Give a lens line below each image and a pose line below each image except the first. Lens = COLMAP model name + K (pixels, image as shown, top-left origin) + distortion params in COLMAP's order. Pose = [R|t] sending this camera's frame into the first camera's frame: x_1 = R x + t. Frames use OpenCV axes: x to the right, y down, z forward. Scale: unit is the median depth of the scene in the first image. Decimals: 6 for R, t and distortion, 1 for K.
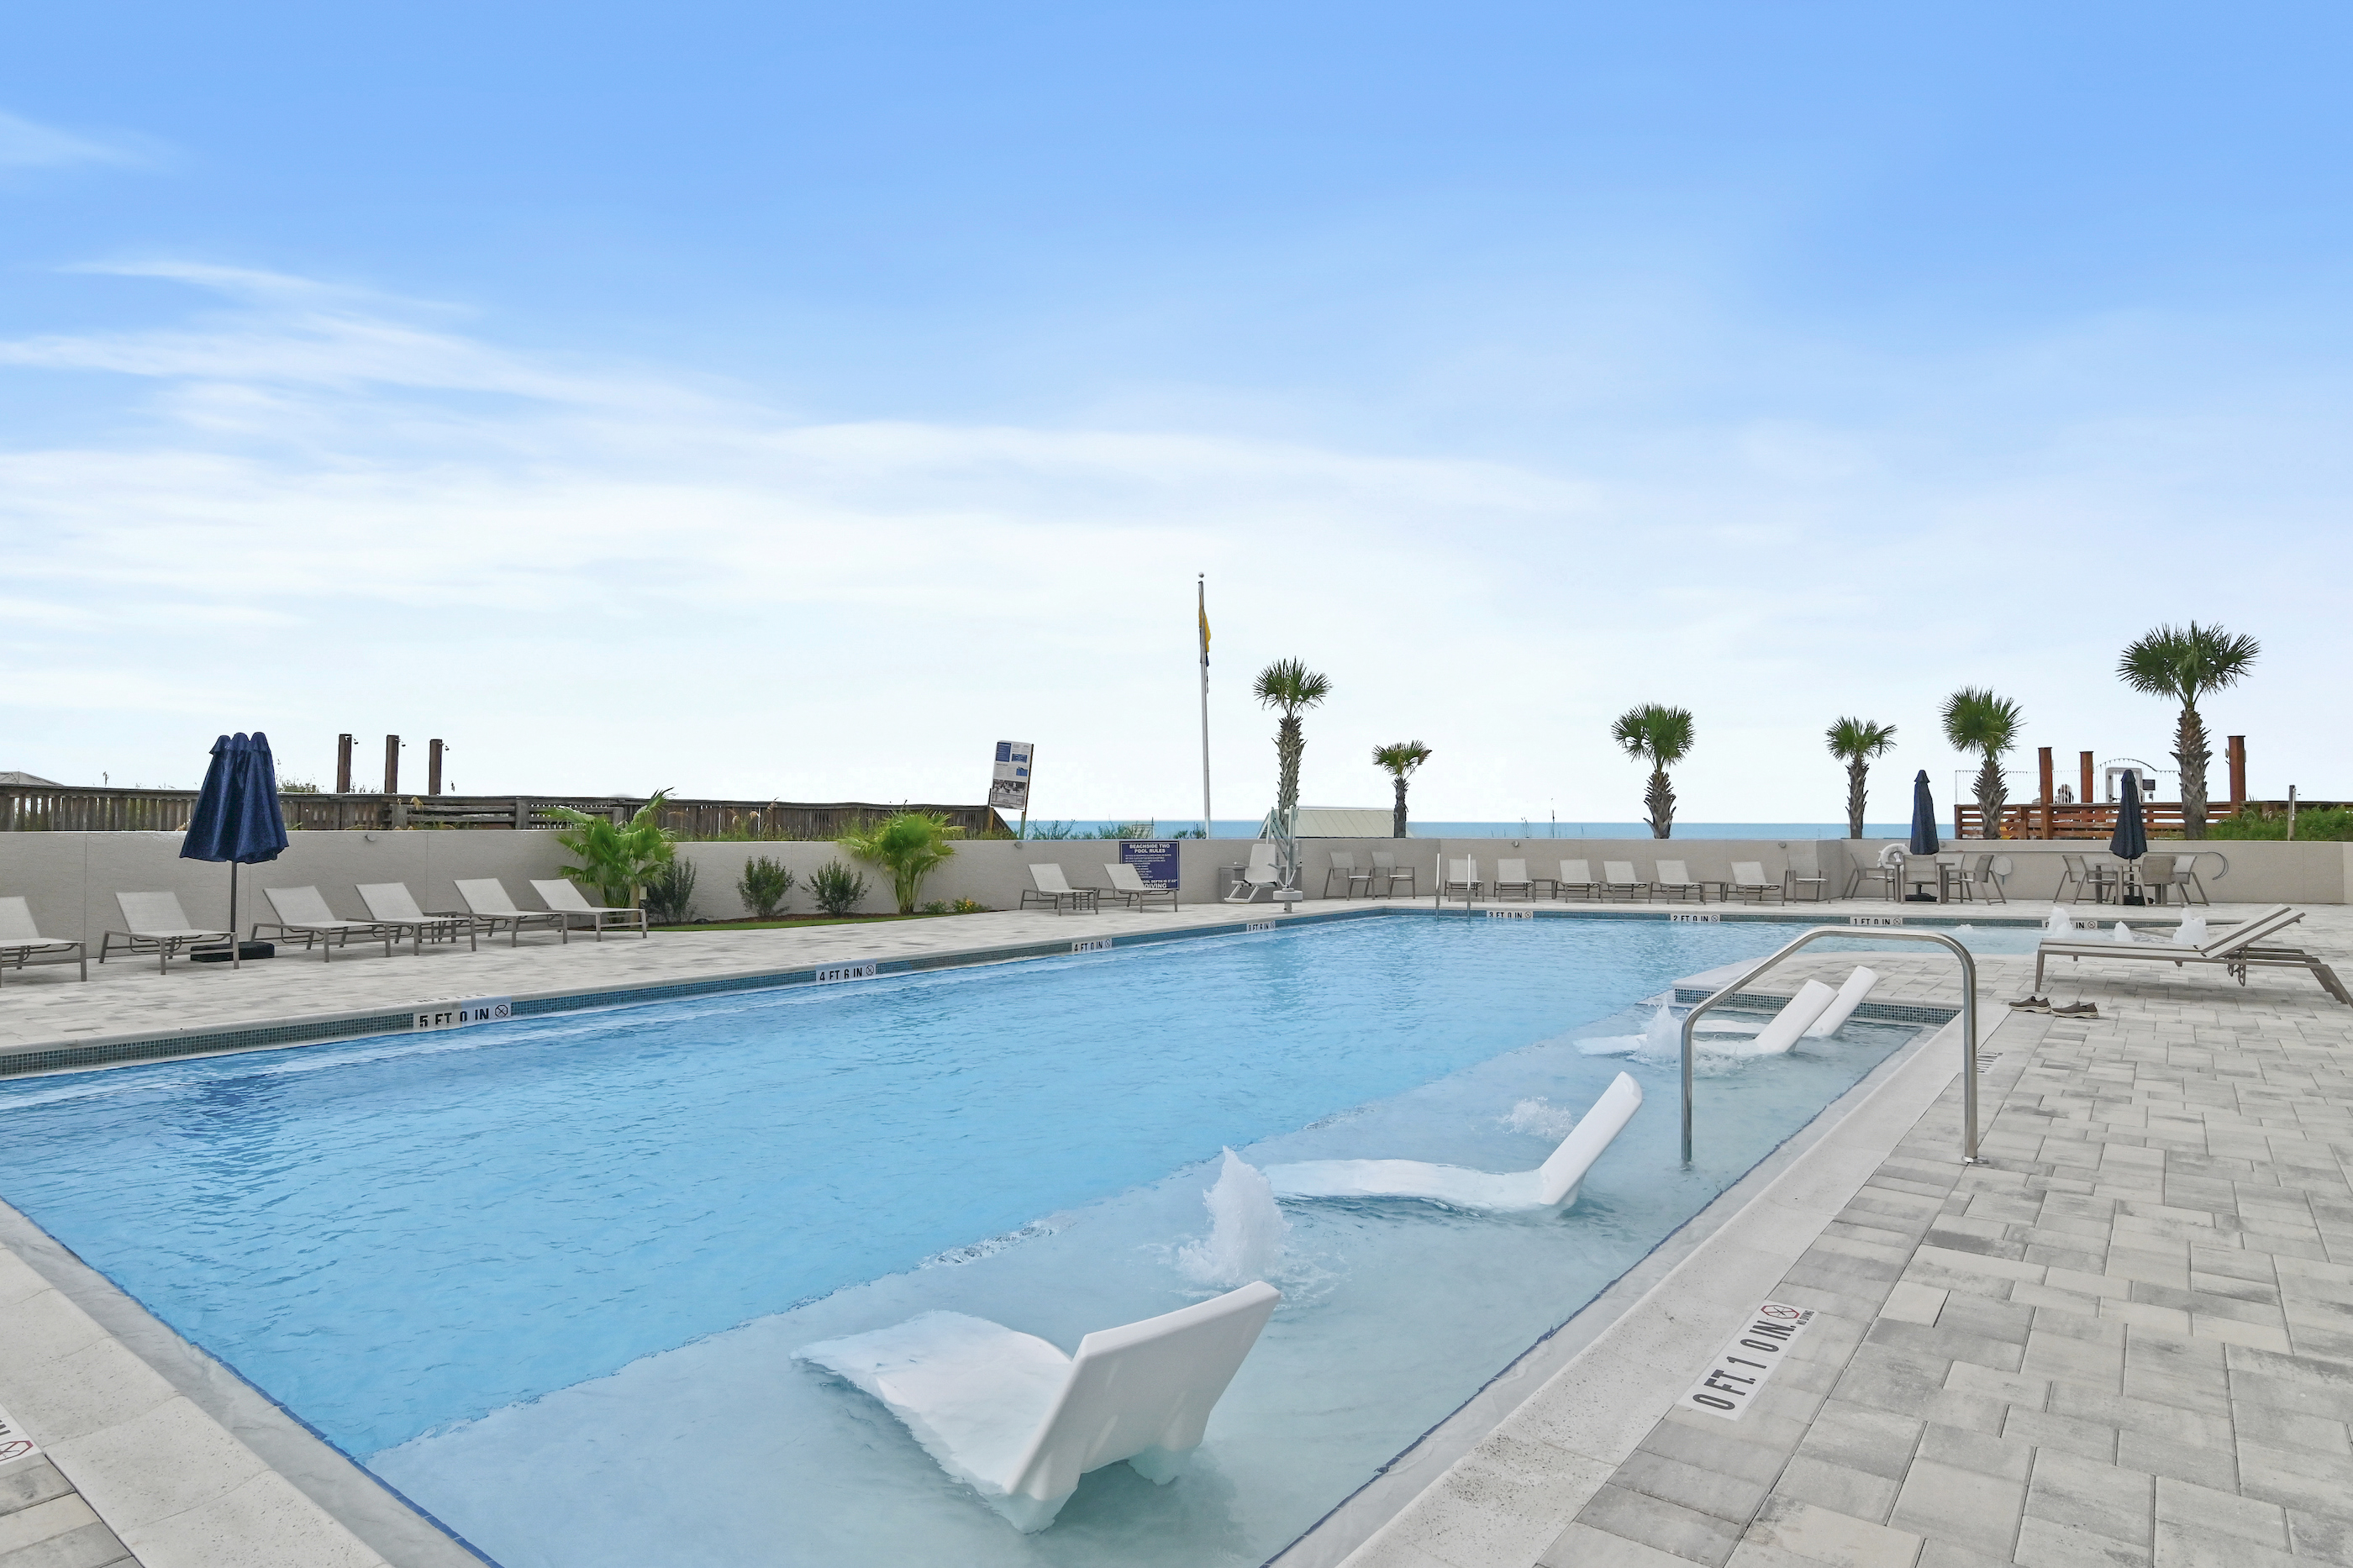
lens RADIAL K [[1272.4, 0, 1176.5], [0, 1272.4, 784.0], [0, 0, 1]] dist [-0.006022, -0.001684]
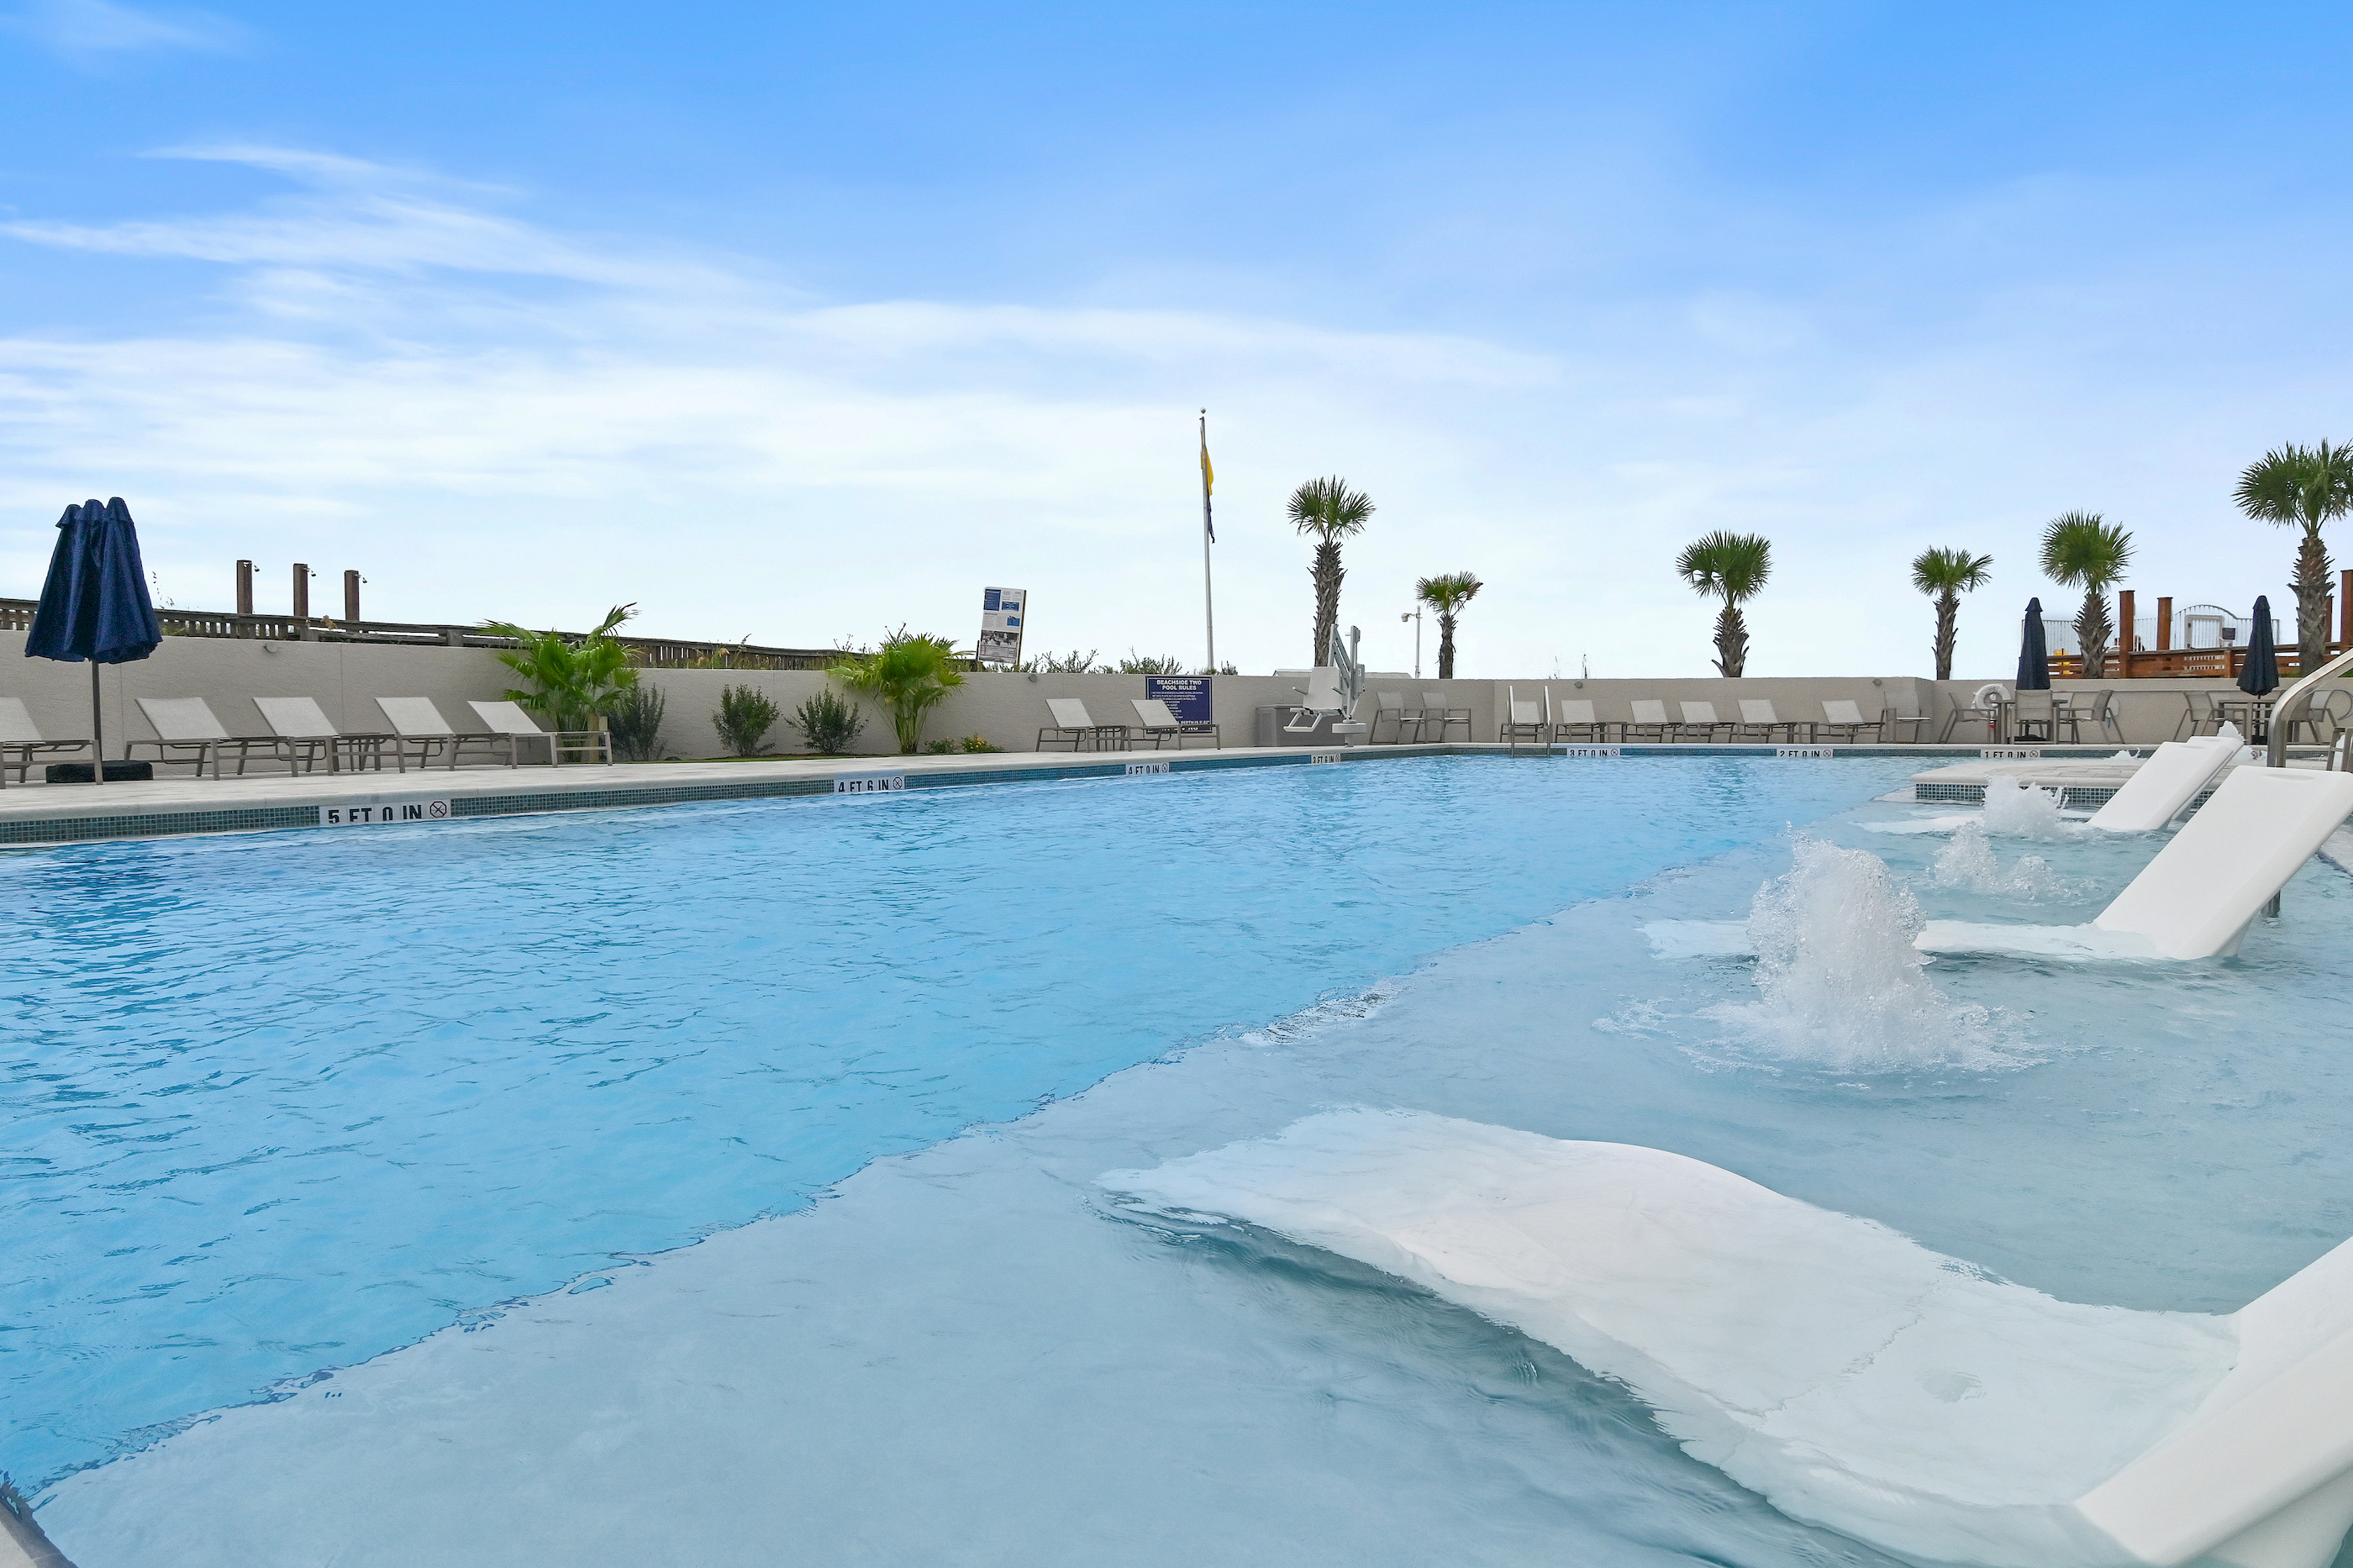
lens RADIAL K [[1303.7, 0, 1176.5], [0, 1303.7, 784.0], [0, 0, 1]] dist [-0.004533, -0.003213]
pose [[0.999572, -0.004971, 0.028838, -0.043699], [0.002598, 0.996647, 0.081780, 0.040219], [-0.029148, -0.081670, 0.996233, 0.082533]]
